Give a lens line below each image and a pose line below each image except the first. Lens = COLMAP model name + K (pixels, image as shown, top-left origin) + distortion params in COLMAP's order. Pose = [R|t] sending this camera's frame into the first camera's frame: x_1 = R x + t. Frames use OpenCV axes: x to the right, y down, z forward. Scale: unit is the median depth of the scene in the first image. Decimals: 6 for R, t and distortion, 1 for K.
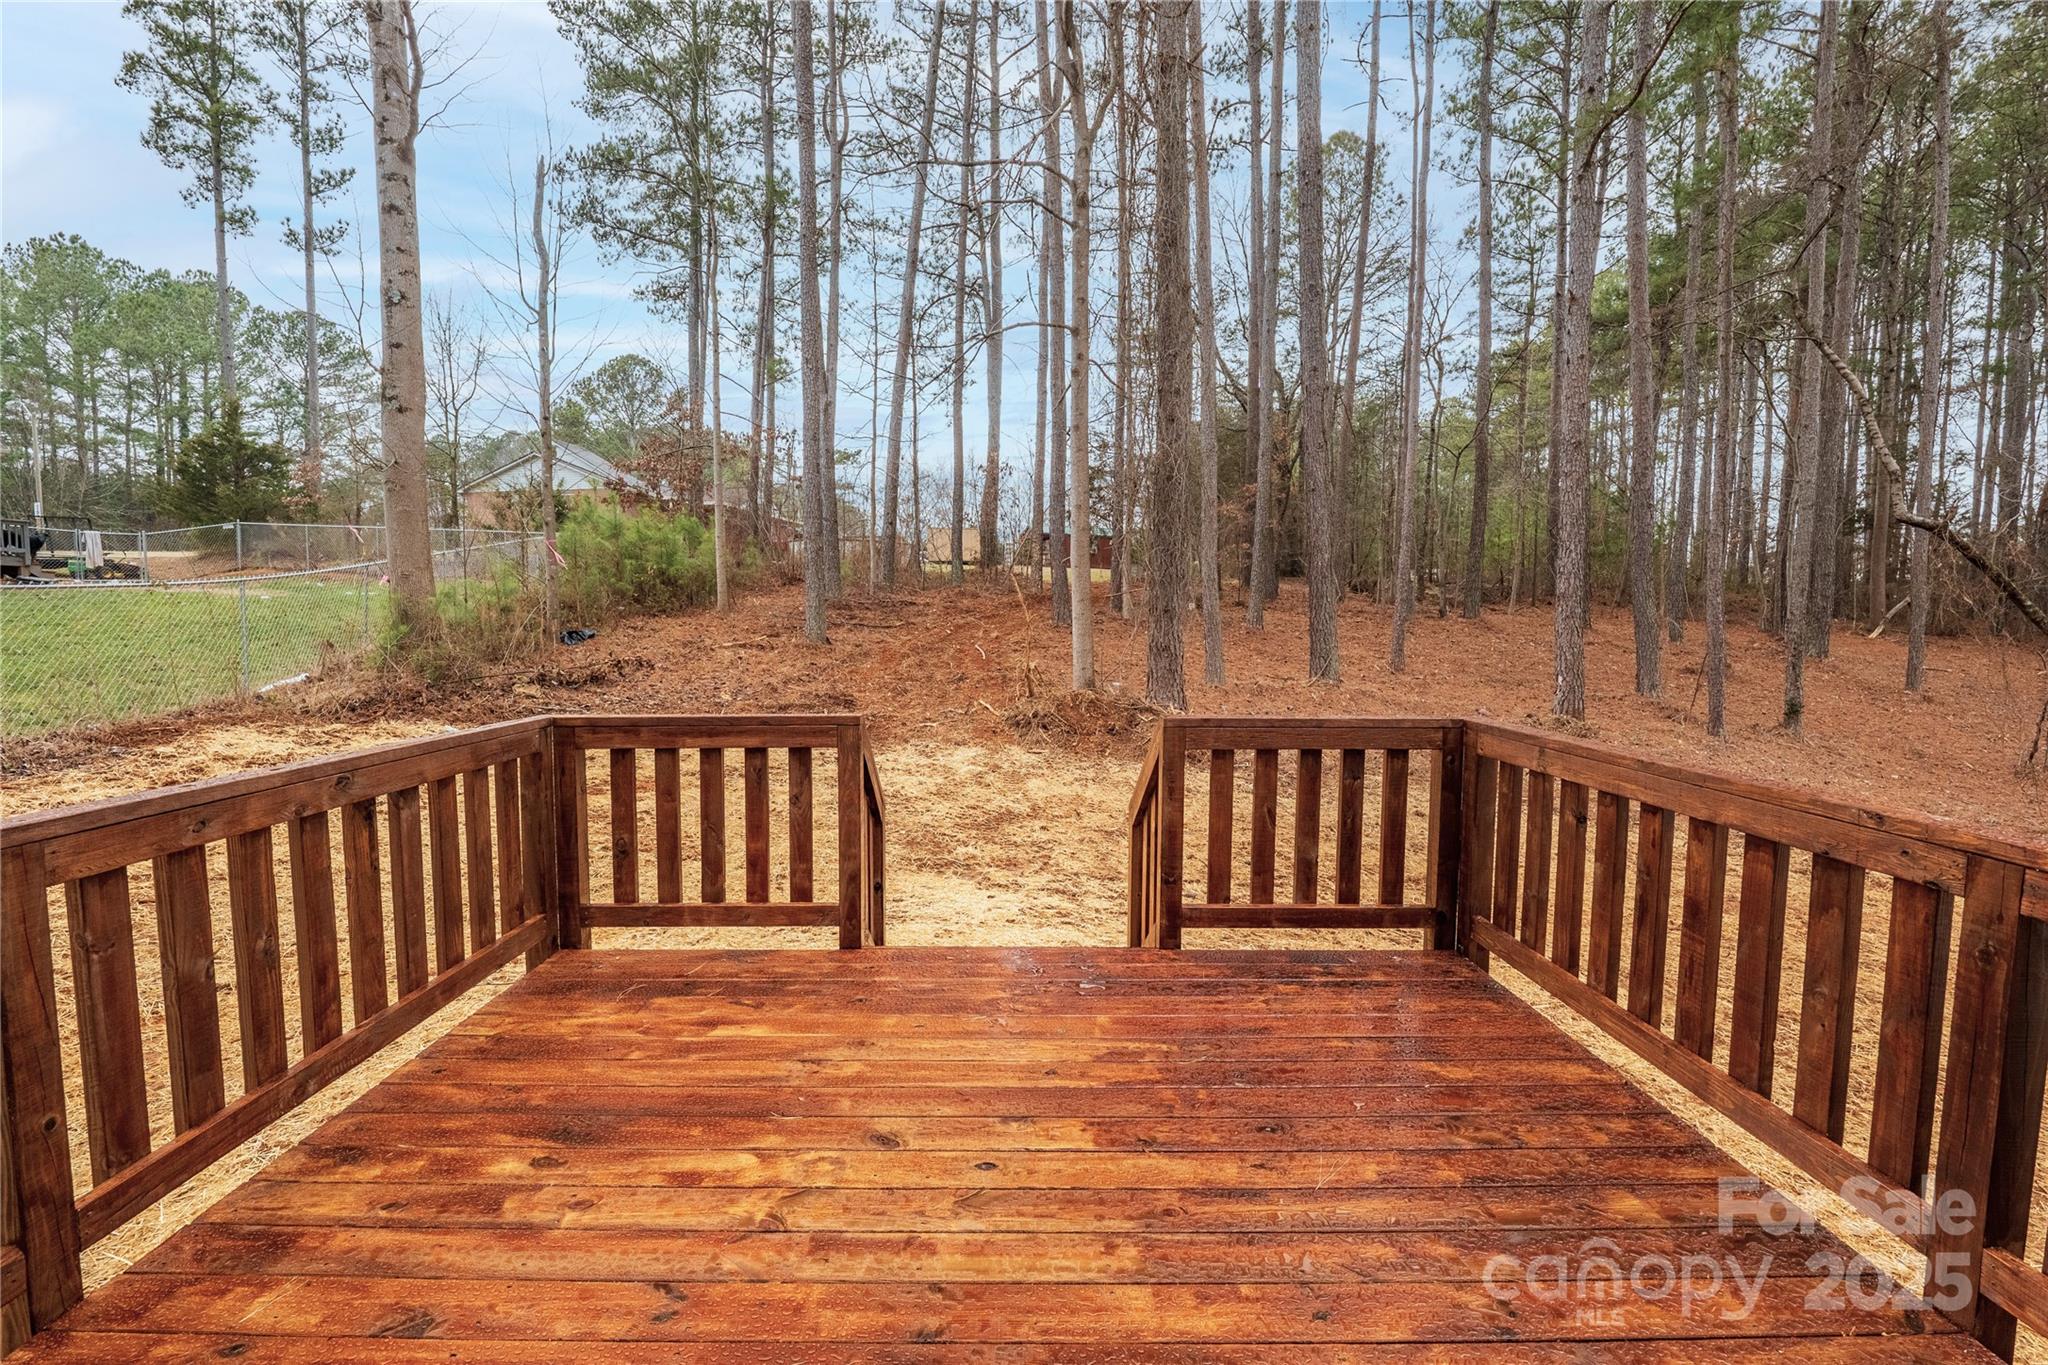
lens RADIAL K [[830.5, 0, 1042.4], [0, 830.5, 678.3], [0, 0, 1]] dist [-0.009846, 0.000154]
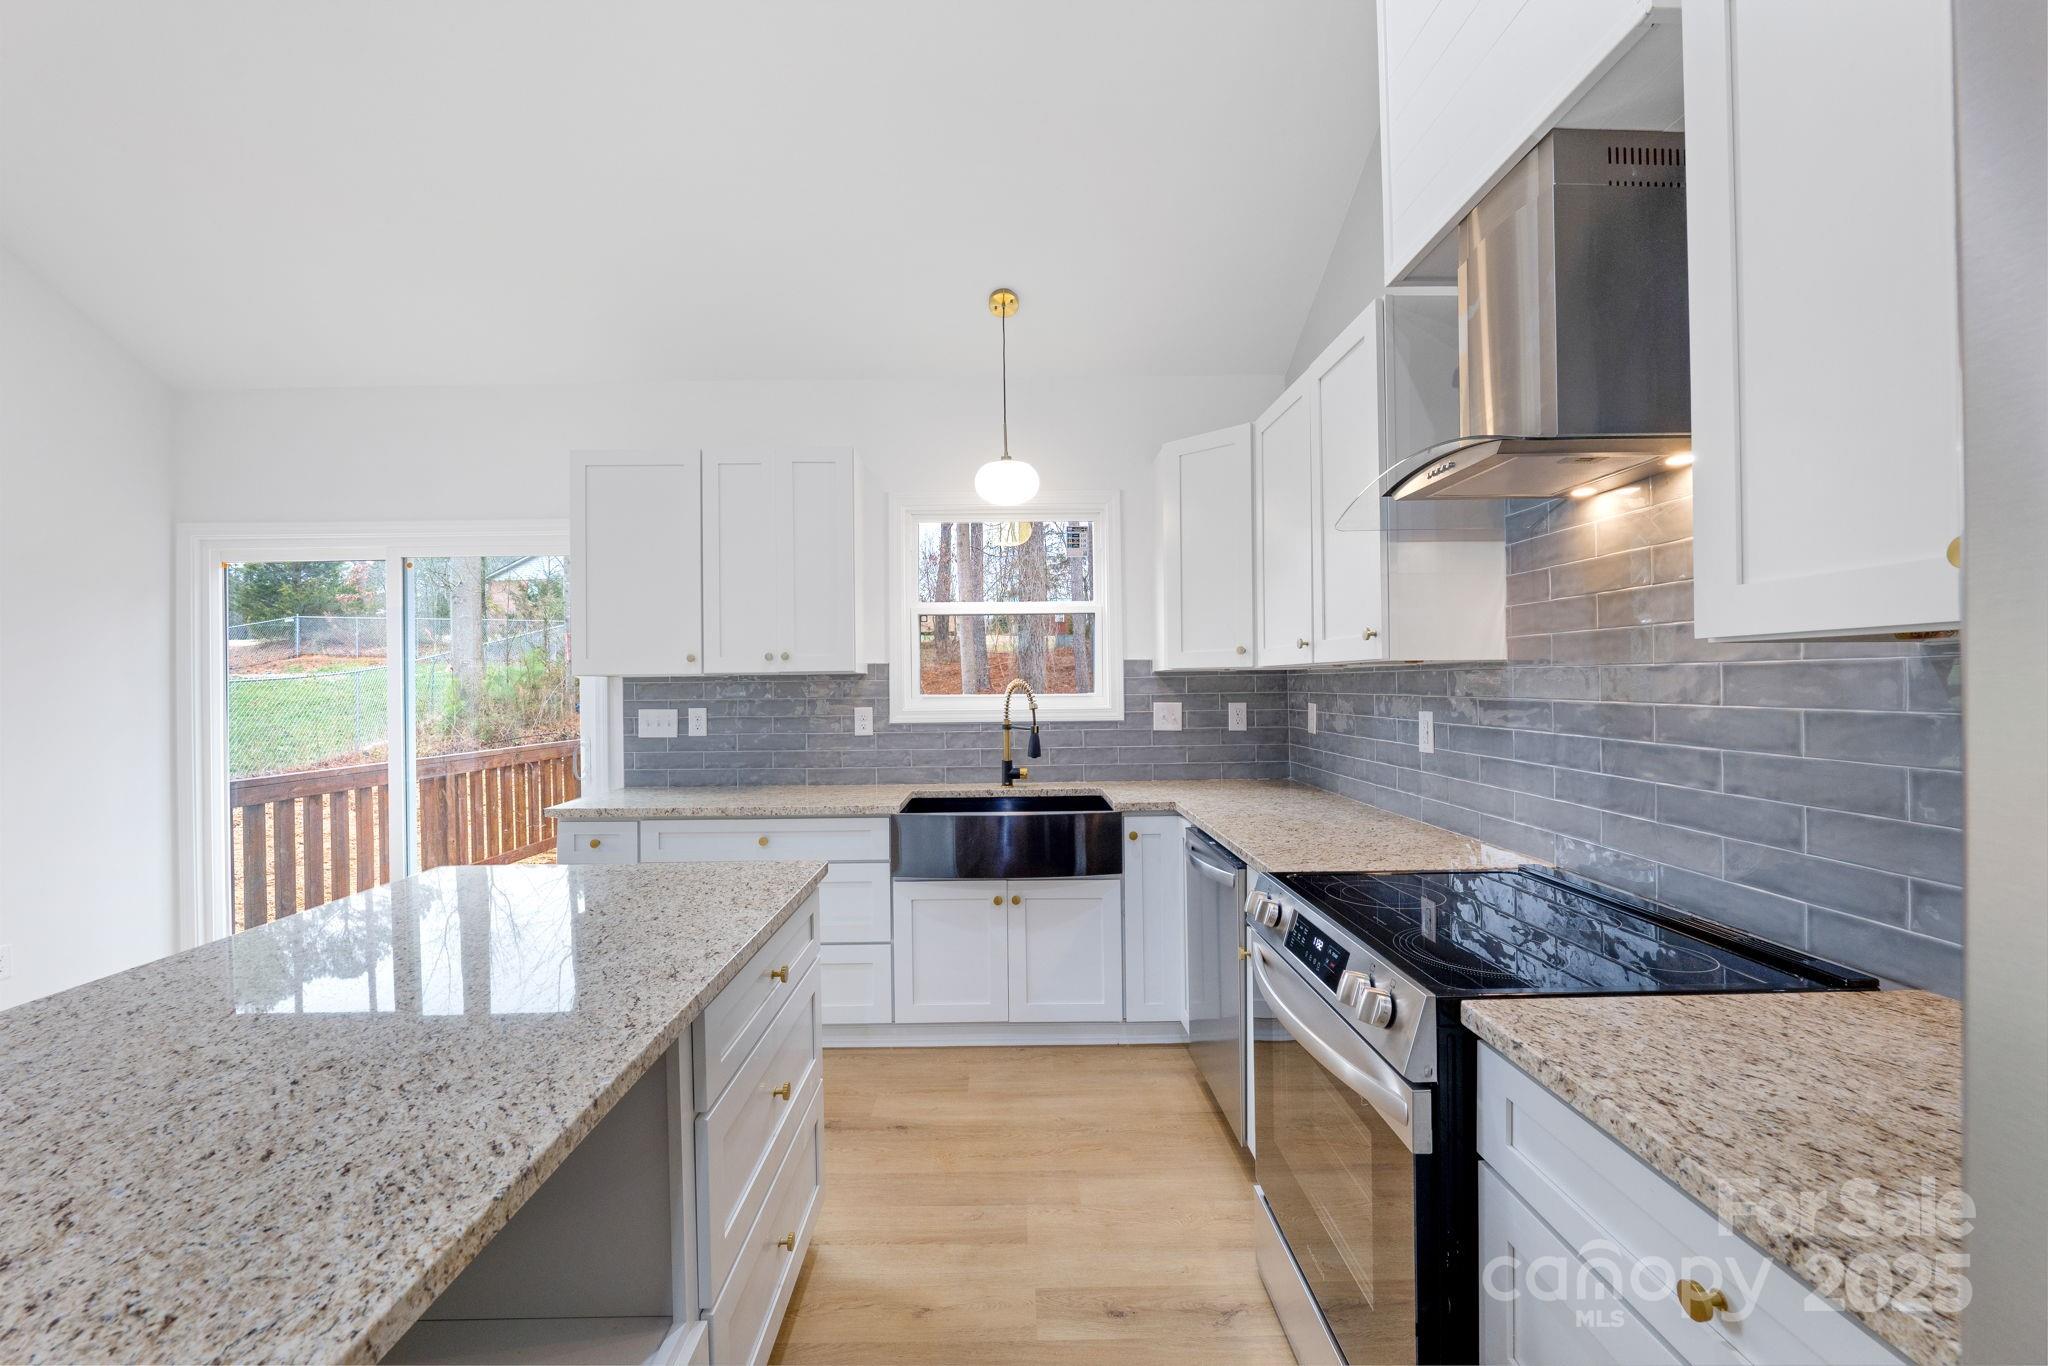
lens RADIAL K [[830.5, 0, 1042.4], [0, 830.5, 678.8], [0, 0, 1]] dist [-0.009846, 0.000154]
pose [[0.999756, -0.022078, -0.001197, 0.172915], [0.021925, 0.996935, -0.075105, 0.021771], [0.002851, 0.075060, 0.997175, -0.335810]]
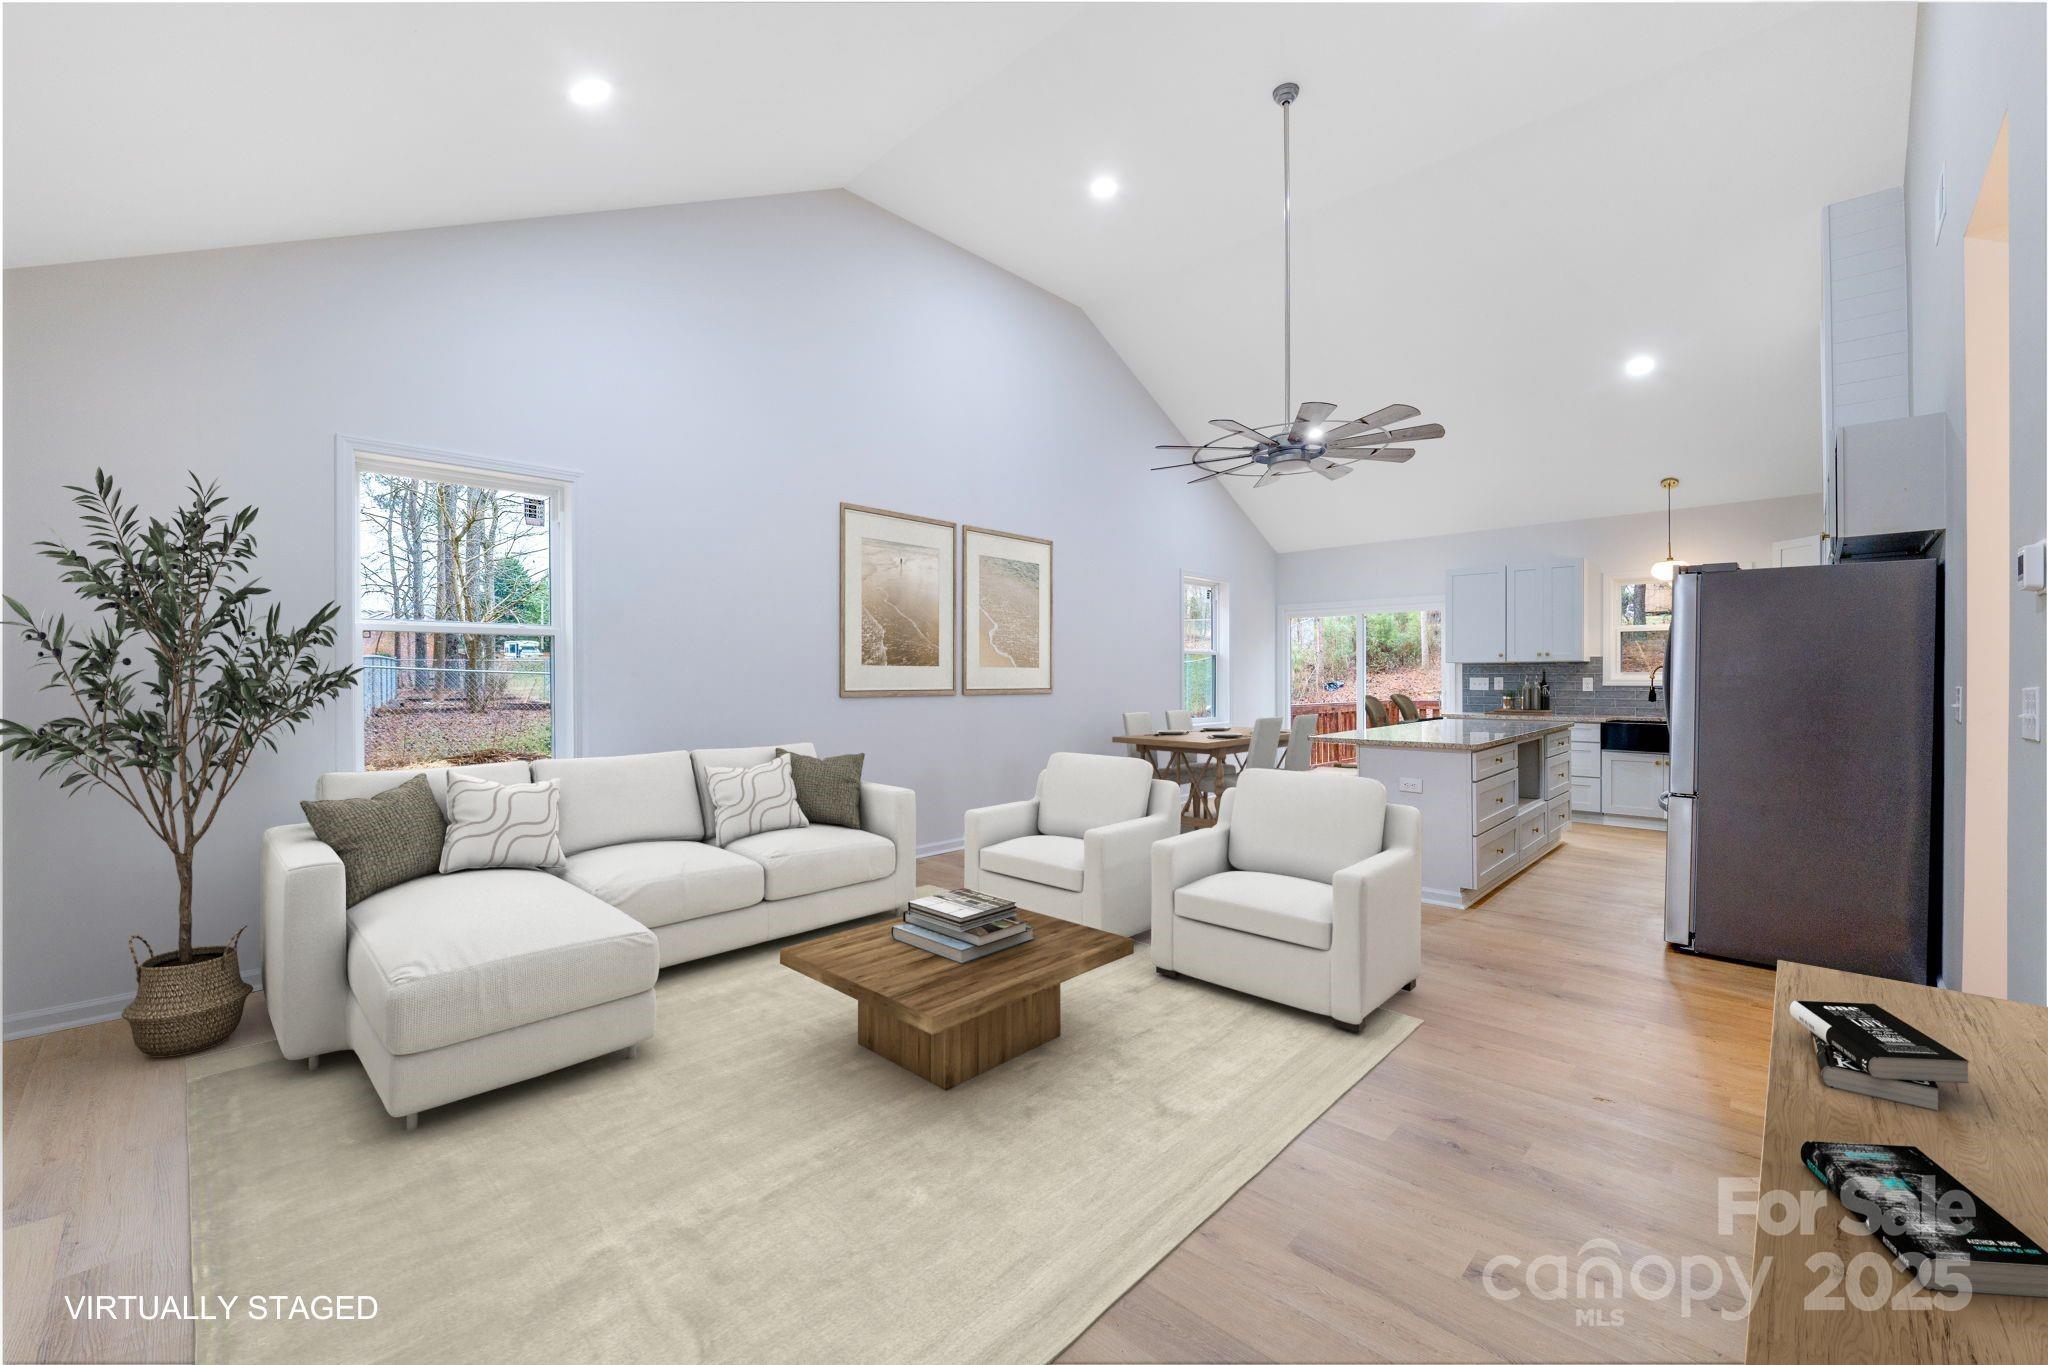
lens RADIAL K [[839.8, 0, 1005.2], [0, 839.8, 679.0], [0, 0, 1]] dist [-0.003345, -0.000526]
pose [[0.677689, -0.011467, -0.735259, 0.272829], [-0.030513, 0.998579, -0.043698, 0.049663], [0.734715, 0.052048, 0.676376, -0.778023]]
